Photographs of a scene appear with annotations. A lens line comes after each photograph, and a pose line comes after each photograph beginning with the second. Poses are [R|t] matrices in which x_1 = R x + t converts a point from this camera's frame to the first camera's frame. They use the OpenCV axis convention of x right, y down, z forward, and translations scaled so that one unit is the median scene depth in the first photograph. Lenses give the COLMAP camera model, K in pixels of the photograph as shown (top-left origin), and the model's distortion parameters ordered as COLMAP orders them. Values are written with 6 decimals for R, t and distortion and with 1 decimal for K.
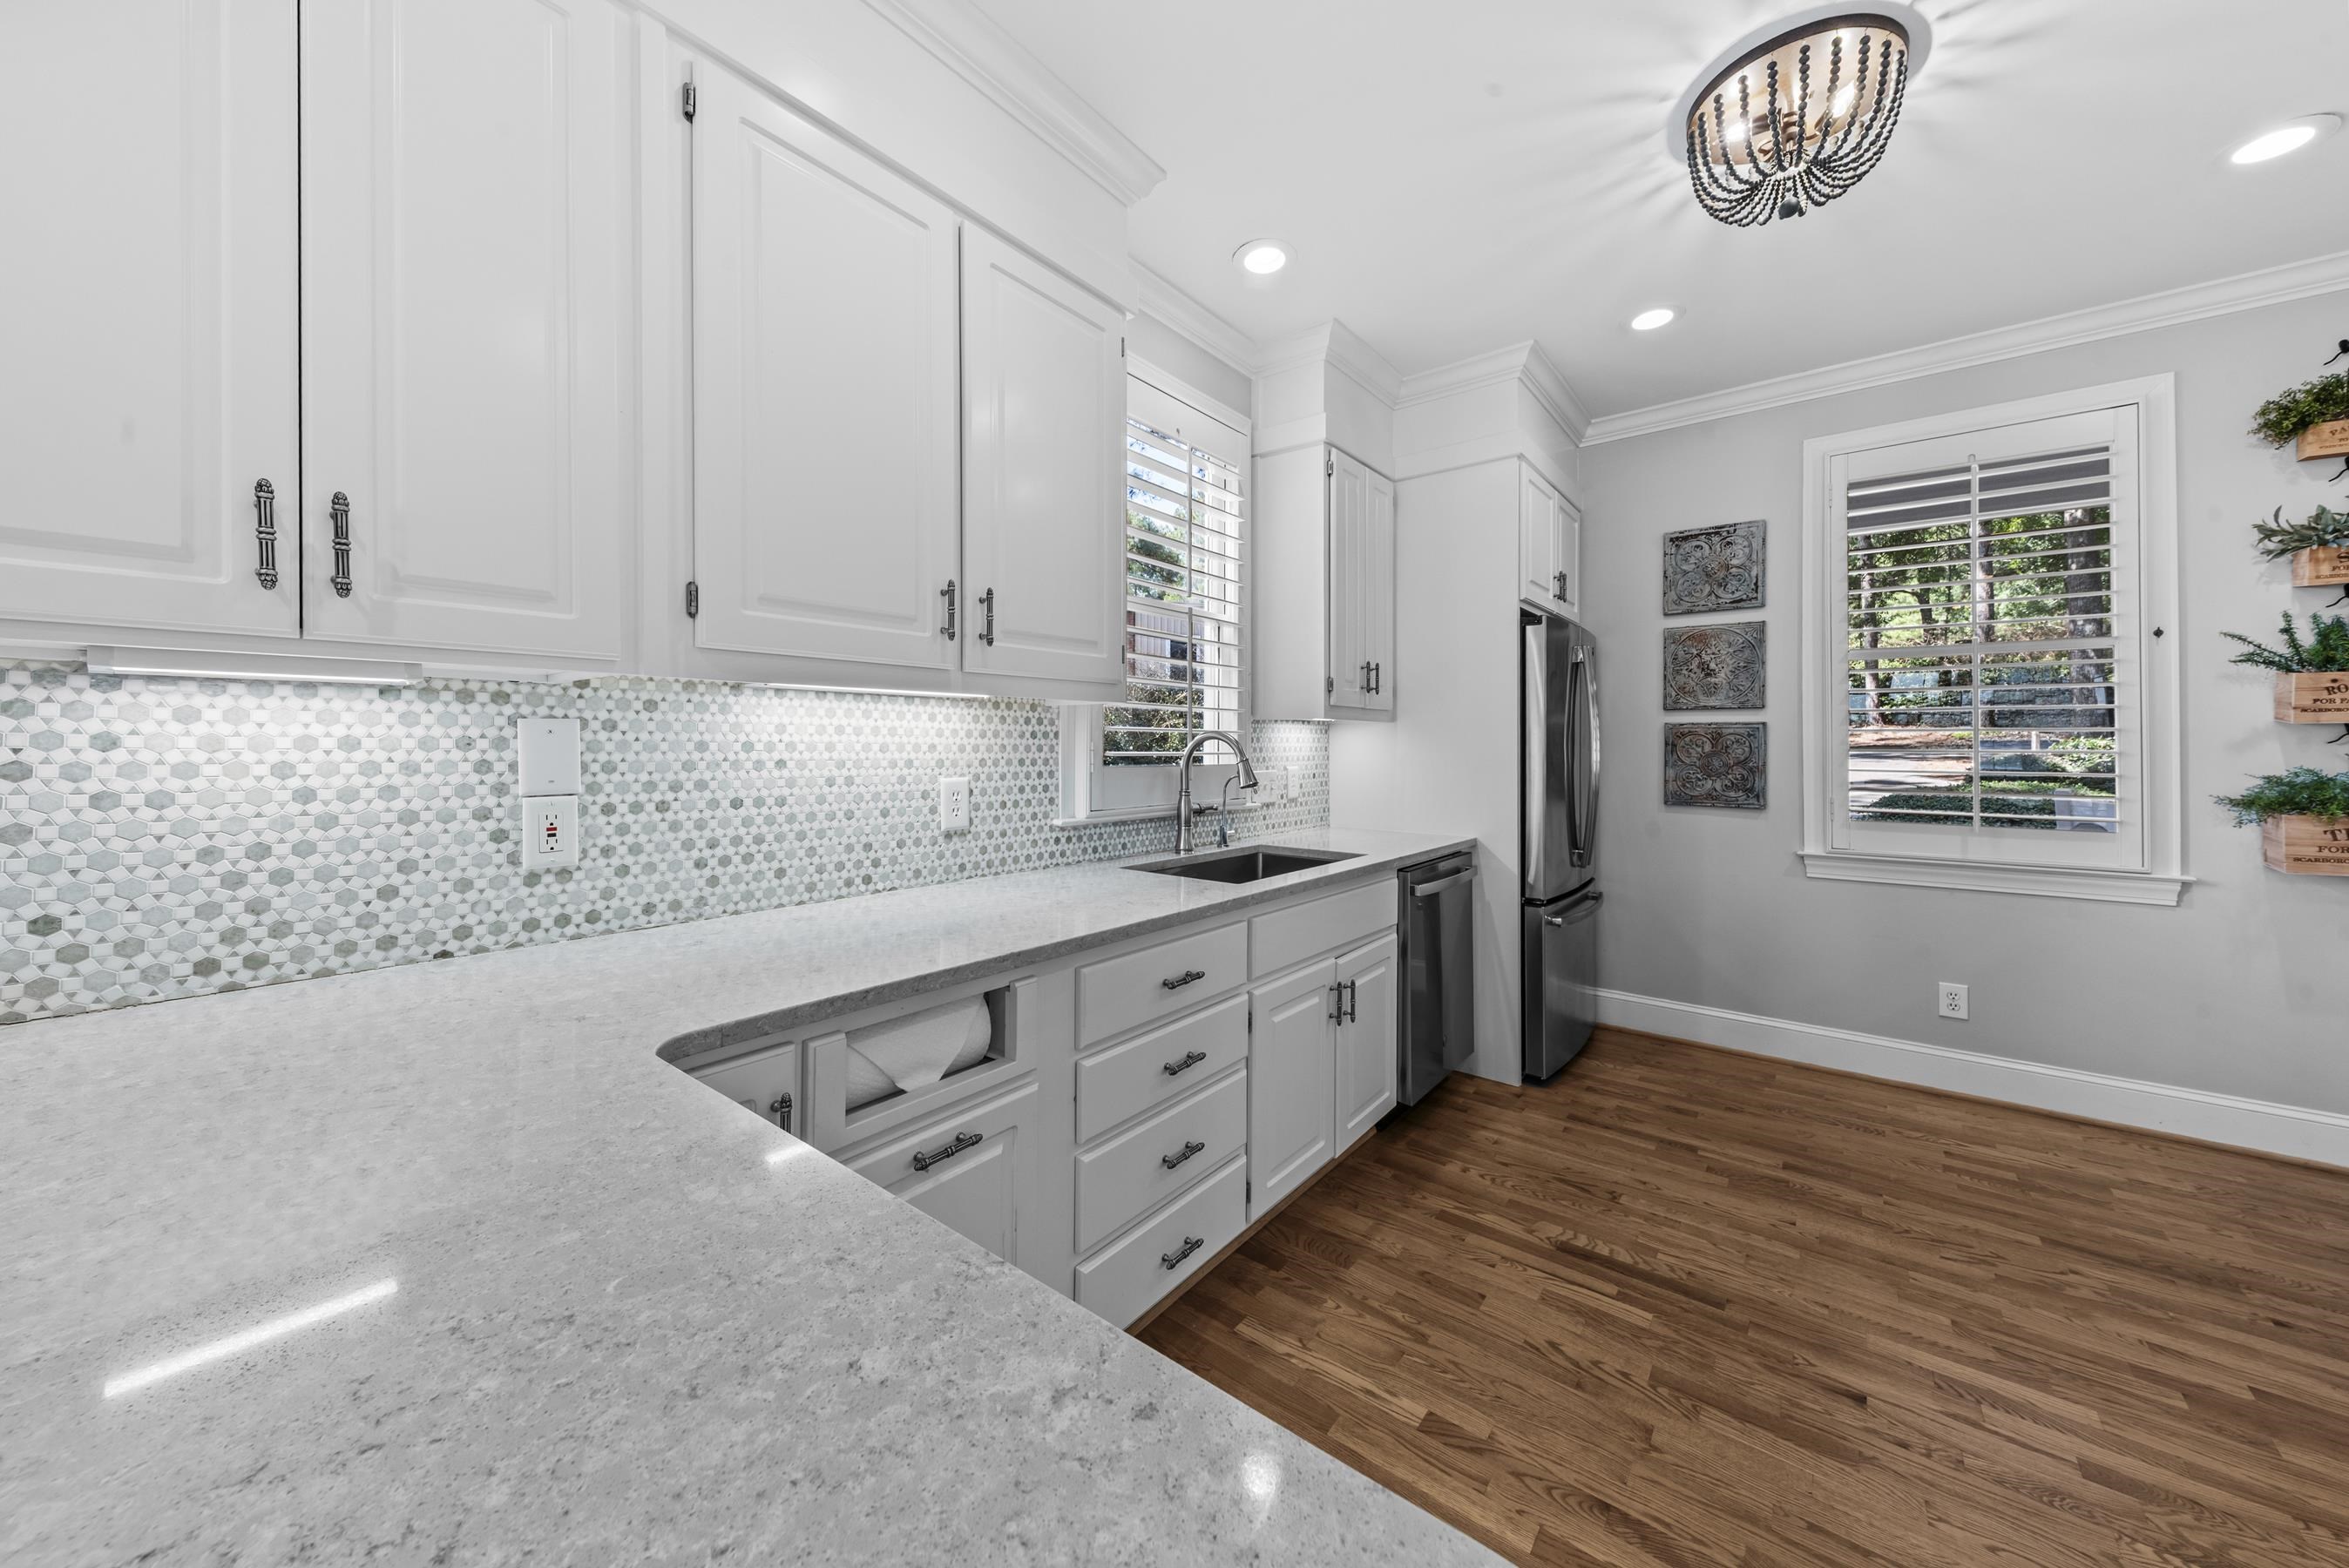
lens RADIAL K [[823.9, 0, 1184.3], [0, 823.9, 742.3], [0, 0, 1]] dist [0.019528, -0.006514]
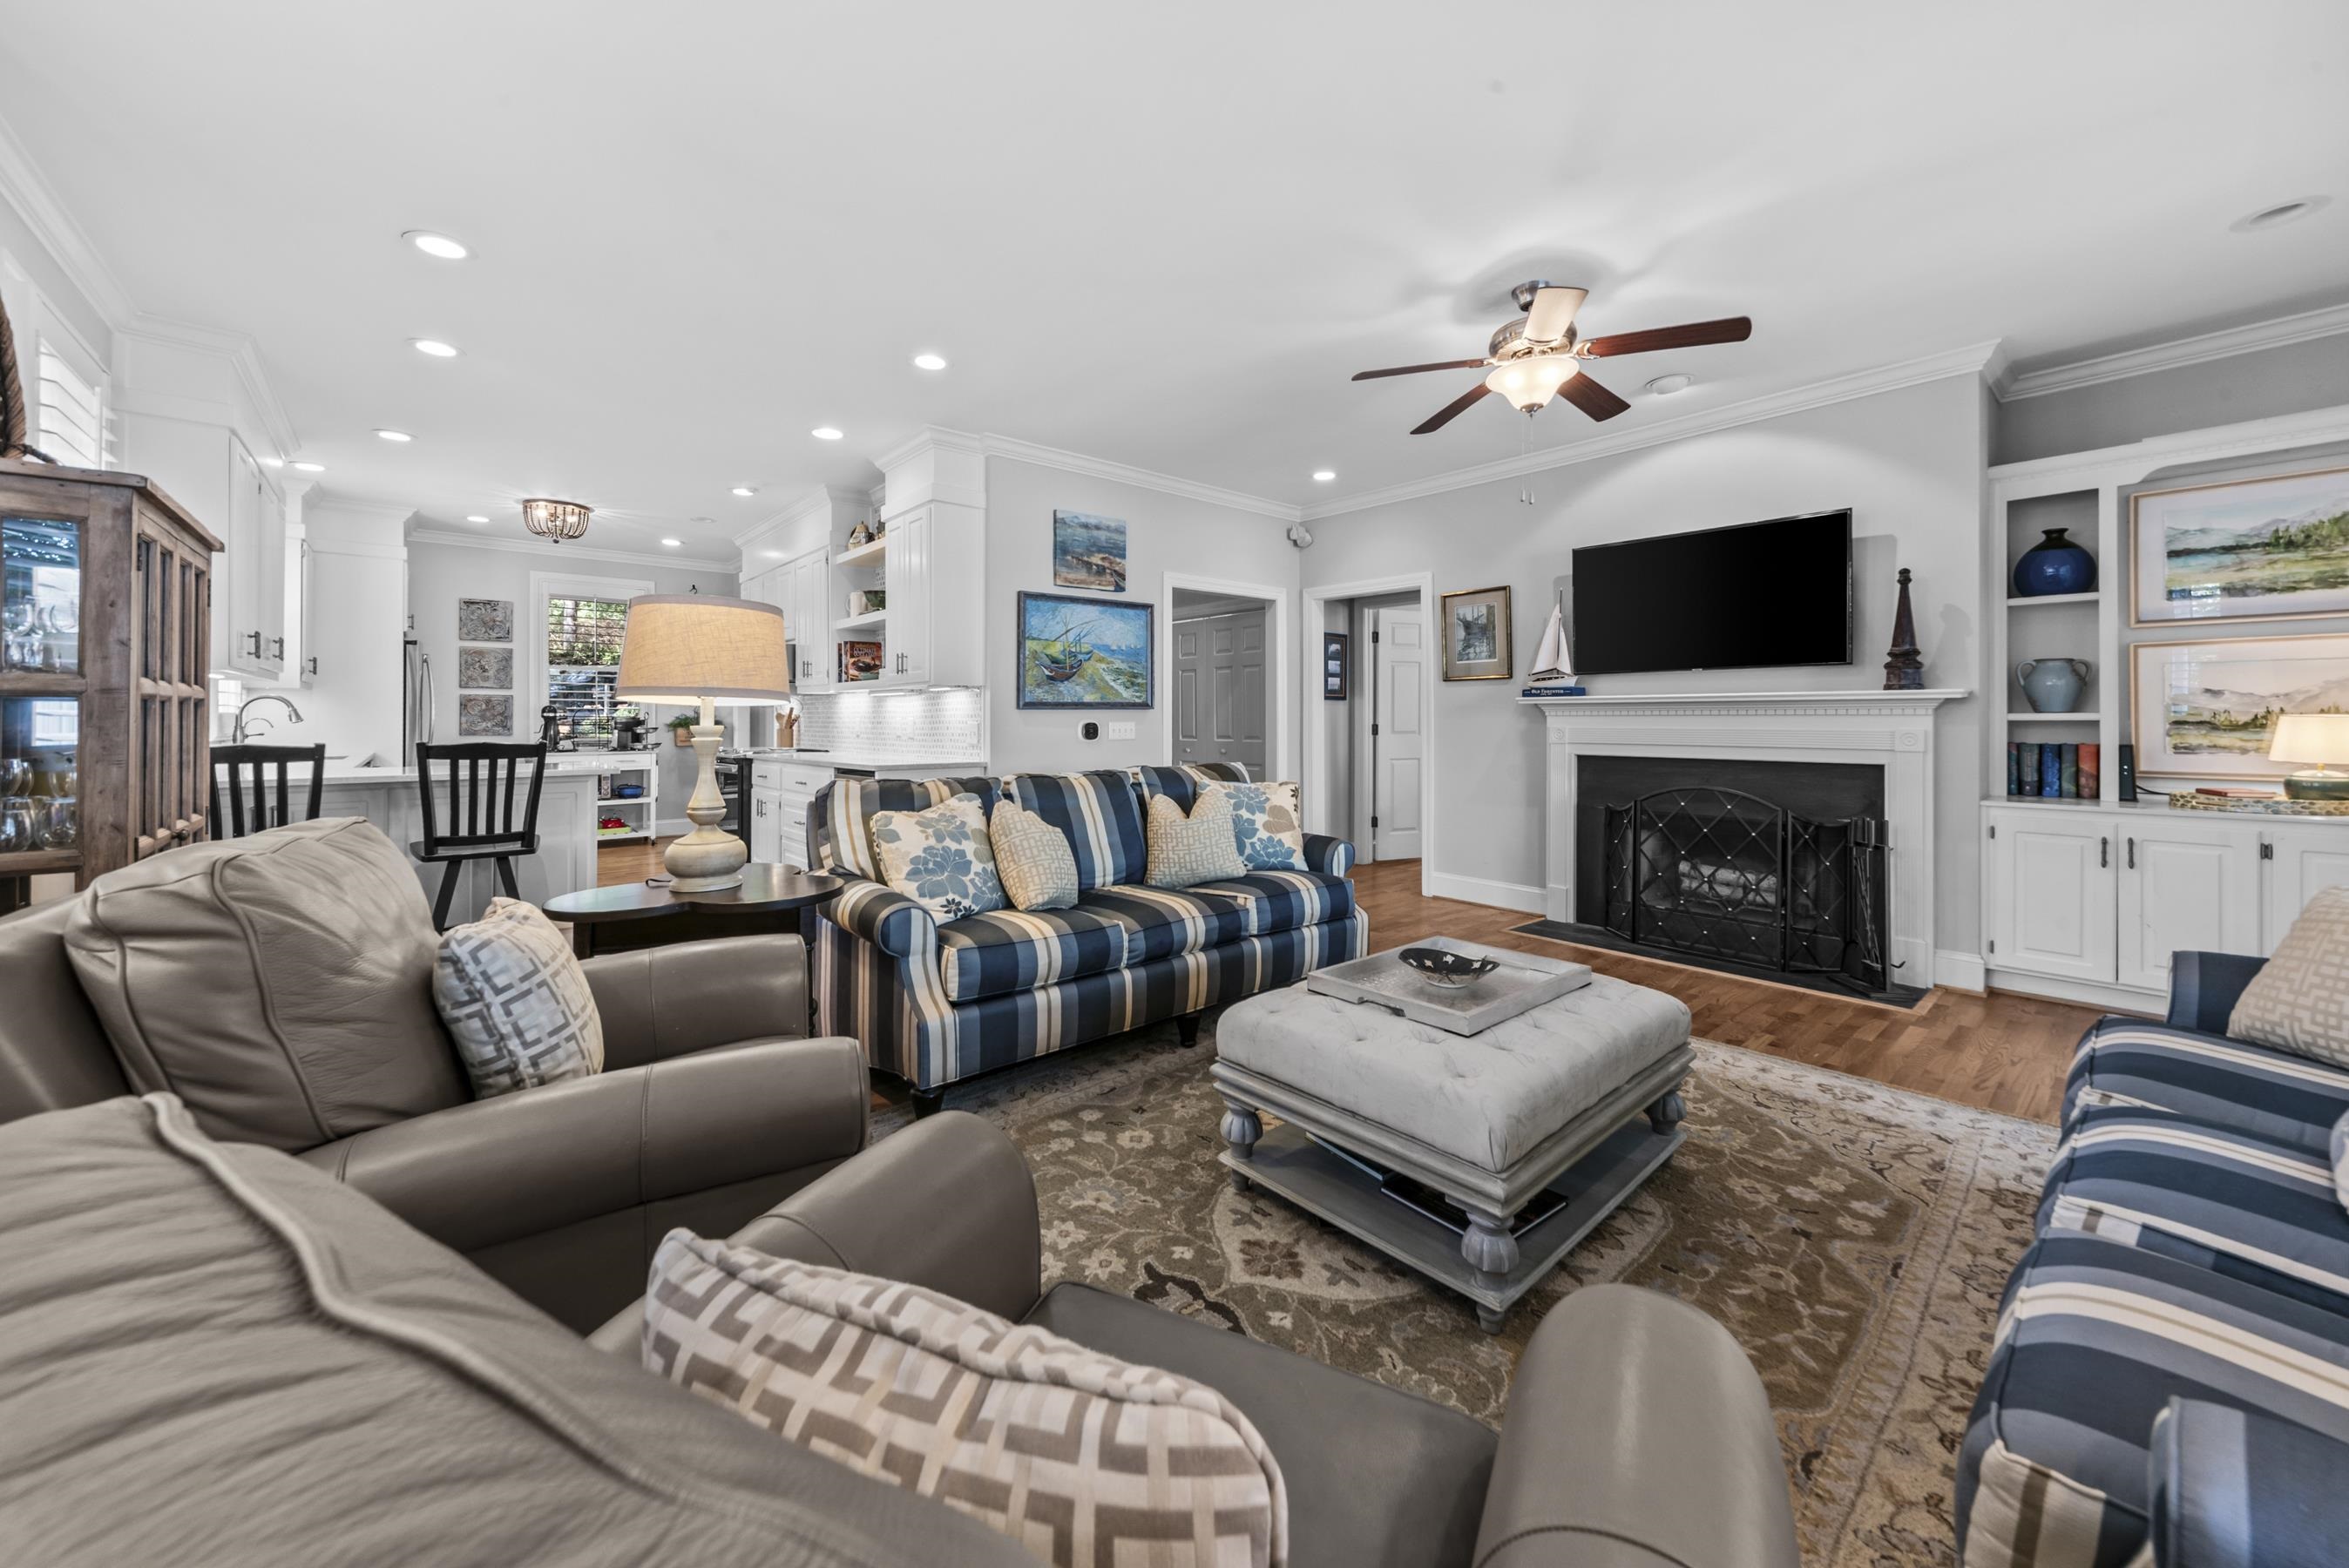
lens RADIAL K [[851.7, 0, 1164.2], [0, 851.7, 714.9], [0, 0, 1]] dist [0.017233, -0.006428]
pose [[0.193296, 0.000208, 0.981140, -1.853376], [-0.005312, 0.999986, 0.000835, 0.026223], [-0.981126, -0.005373, 0.193294, -1.747942]]
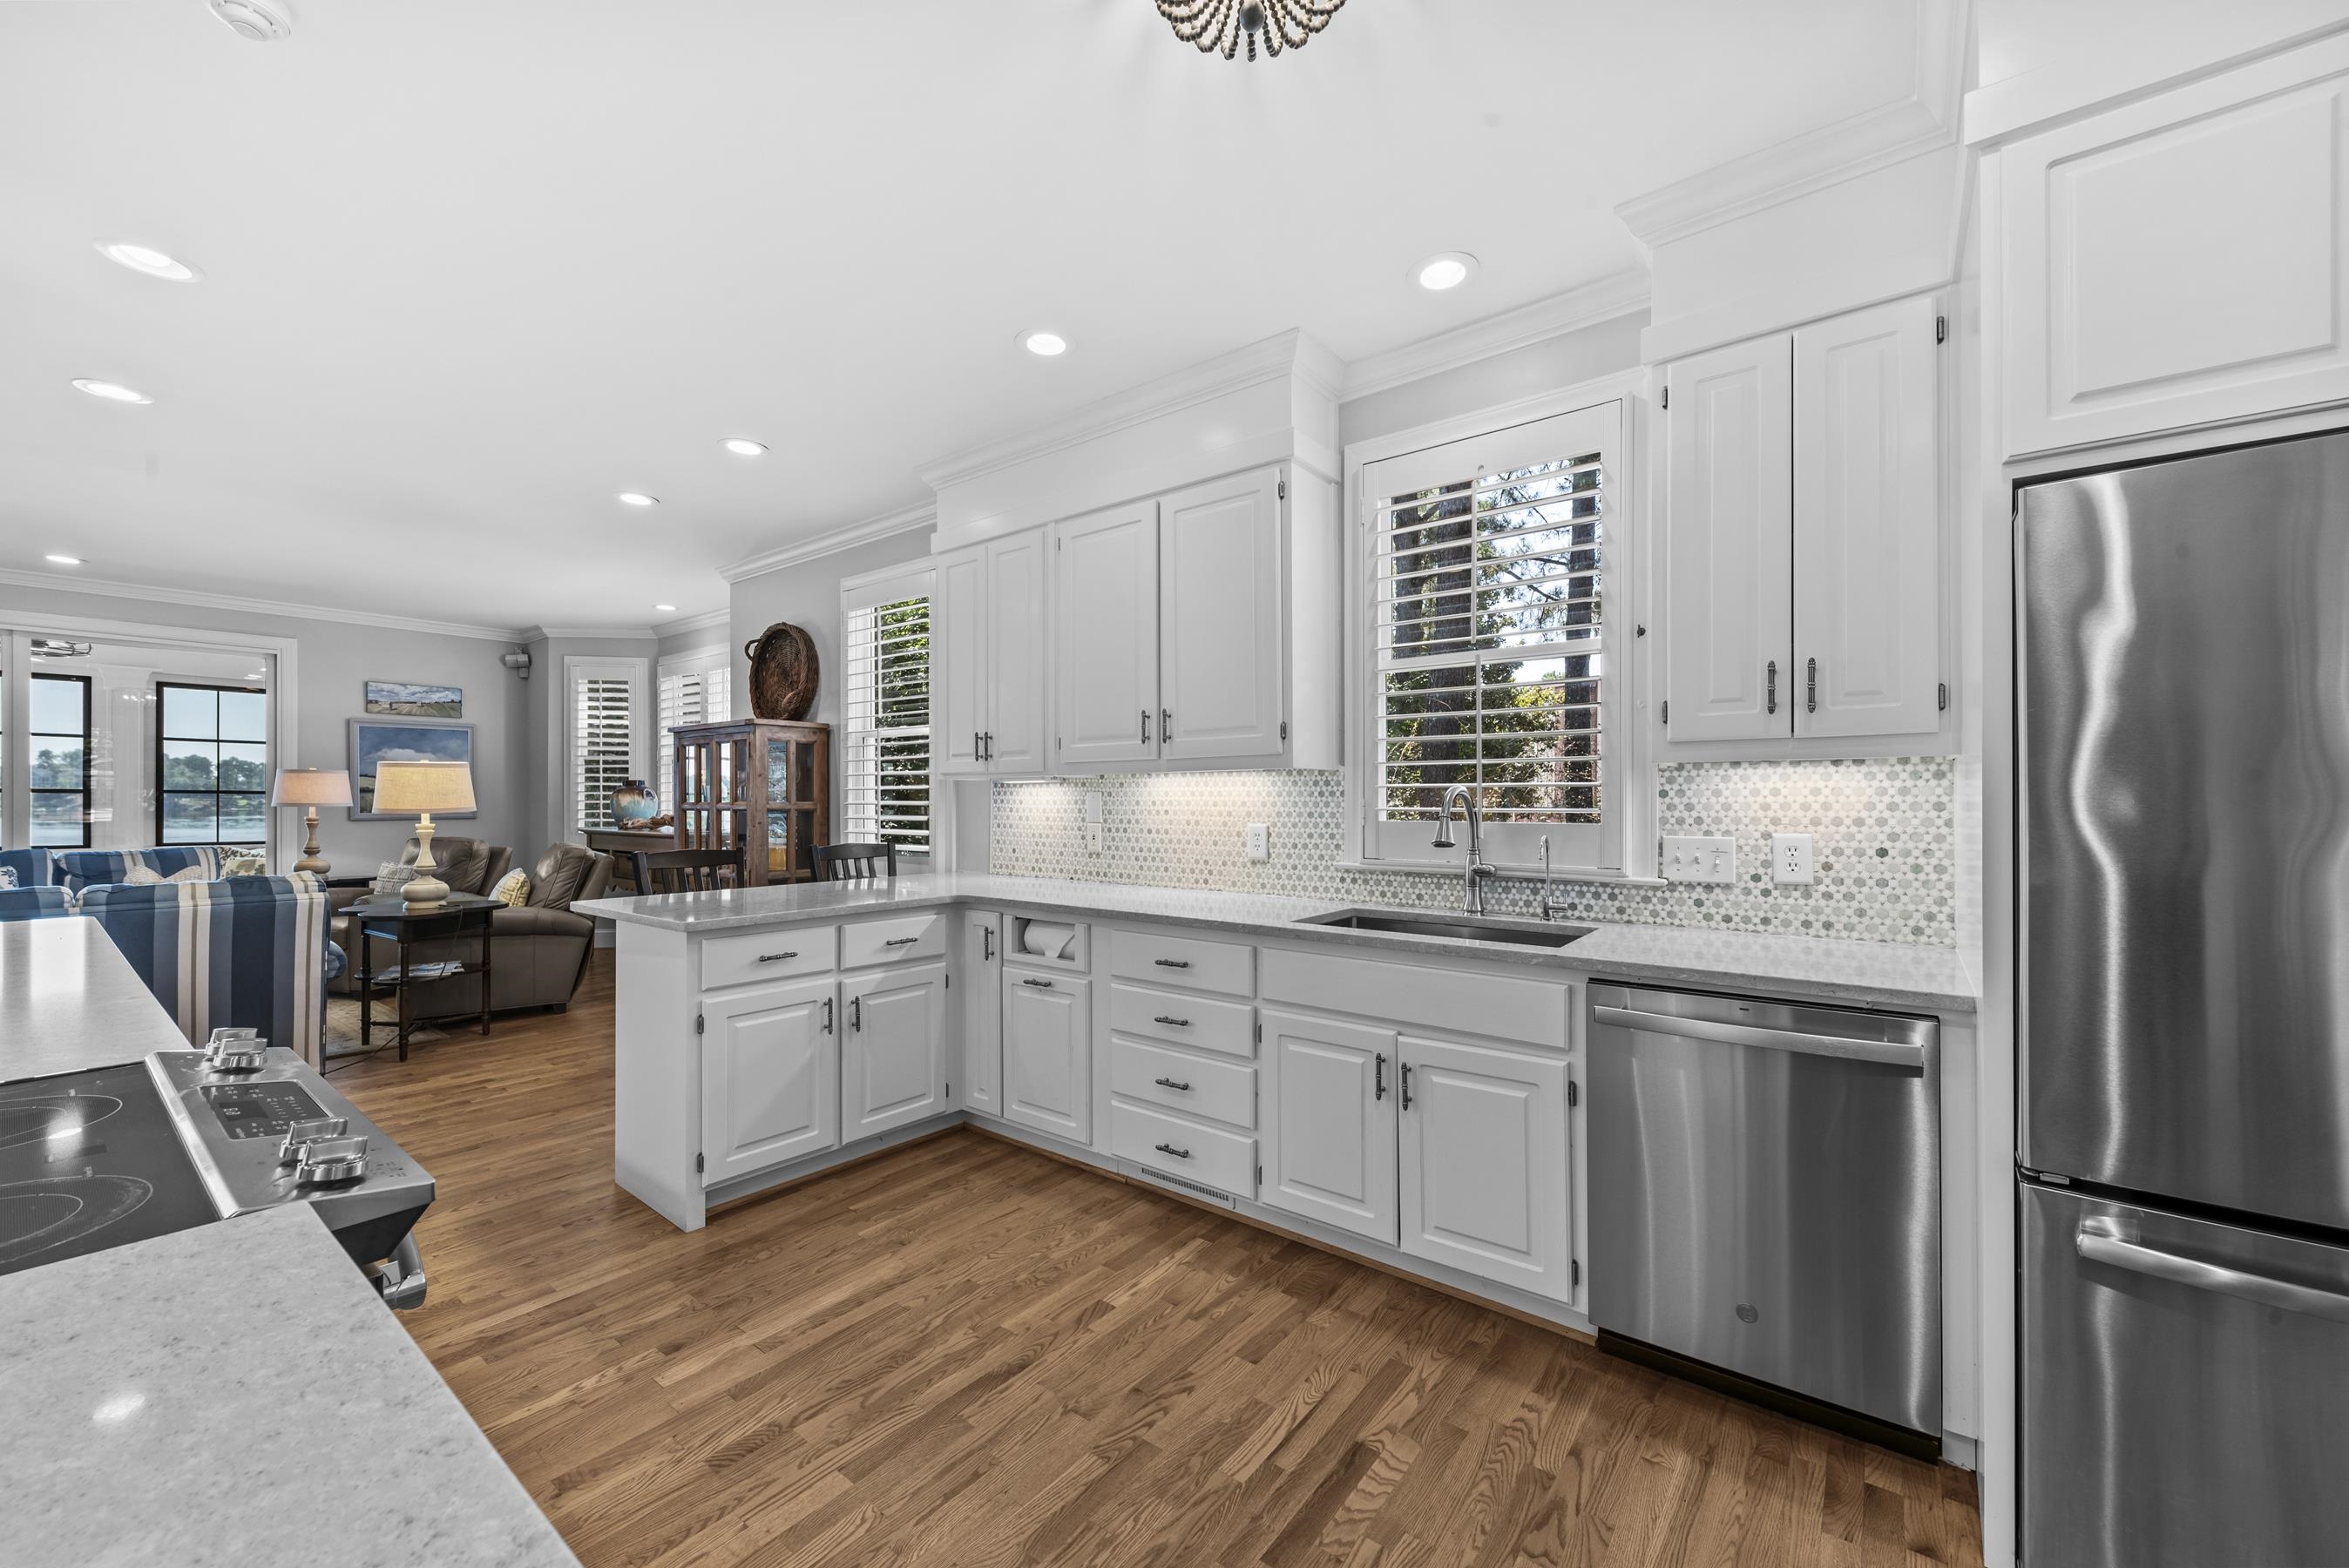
lens RADIAL K [[898.8, 0, 1177.7], [0, 898.8, 801.9], [0, 0, 1]] dist [0.011355, 0.000063]
pose [[0.007042, -0.002573, -0.999972, 1.262330], [0.006181, 0.999978, -0.002529, 0.006076], [0.999956, -0.006163, 0.007058, 0.801142]]
